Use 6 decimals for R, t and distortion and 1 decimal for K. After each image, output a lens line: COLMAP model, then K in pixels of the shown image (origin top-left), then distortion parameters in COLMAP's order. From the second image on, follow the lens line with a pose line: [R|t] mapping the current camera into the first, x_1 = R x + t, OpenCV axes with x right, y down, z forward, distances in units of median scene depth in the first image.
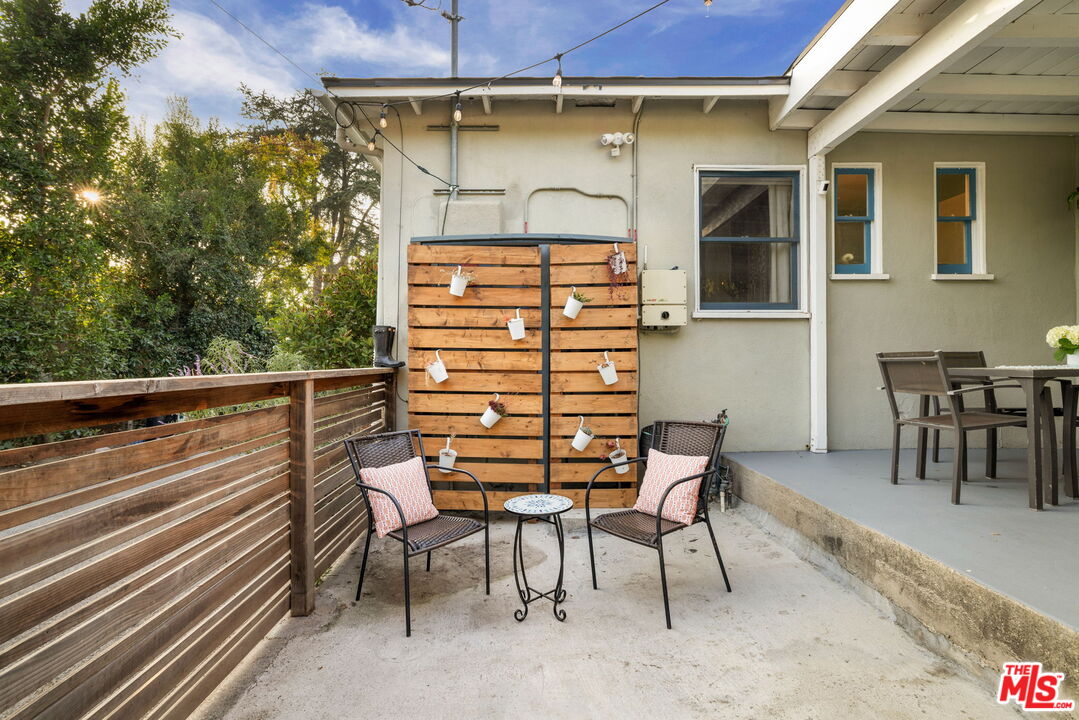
lens RADIAL K [[488.2, 0, 540.5], [0, 488.2, 368.5], [0, 0, 1]] dist [-0.025087, 0.019380]
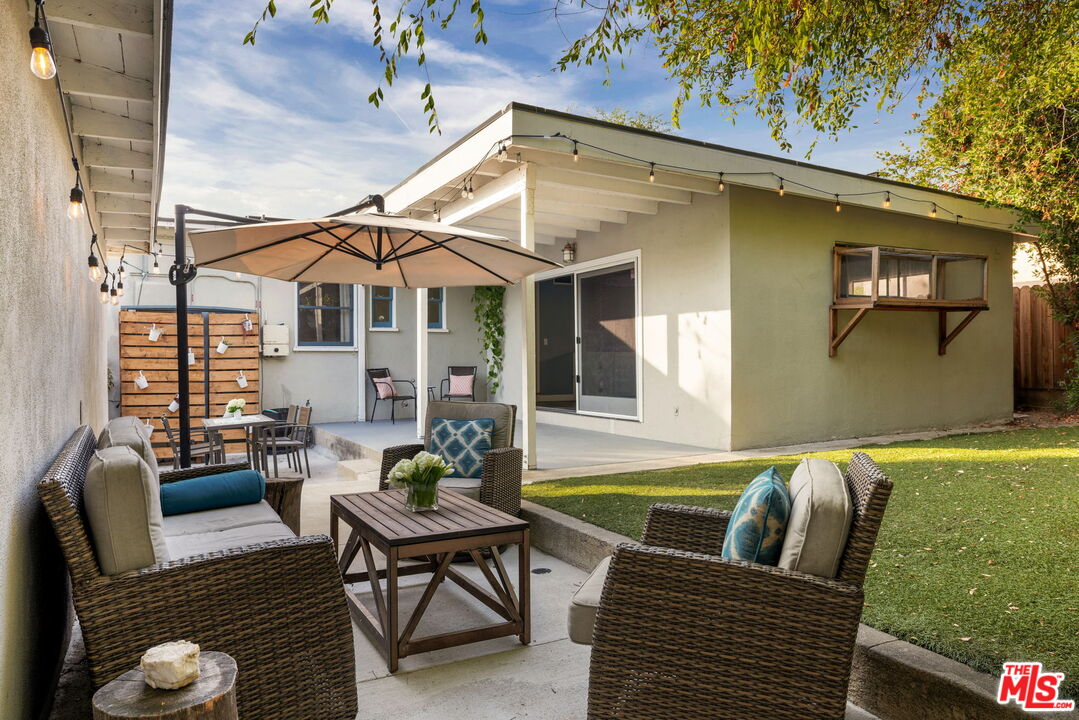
lens RADIAL K [[735.7, 0, 538.6], [0, 735.7, 362.2], [0, 0, 1]] dist [-0.001520, 0.000325]
pose [[0.888246, -0.003626, 0.459354, -0.154551], [0.010218, 0.999877, -0.011866, -0.021331], [-0.459254, 0.015234, 0.888174, -2.096755]]
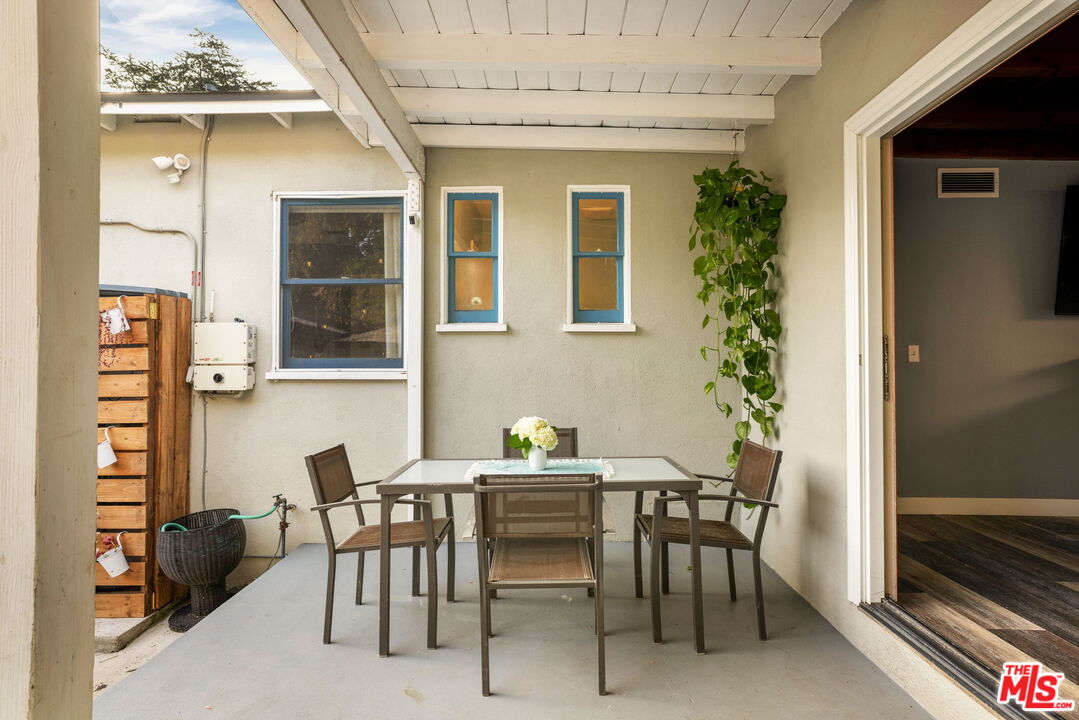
lens RADIAL K [[587.3, 0, 539.1], [0, 587.3, 366.3], [0, 0, 1]] dist [0.001813, 0.000592]
pose [[0.999402, 0.000529, -0.034588, 0.901184], [-0.000810, 0.999967, -0.008097, -0.131799], [0.034582, 0.008120, 0.999369, 0.028698]]
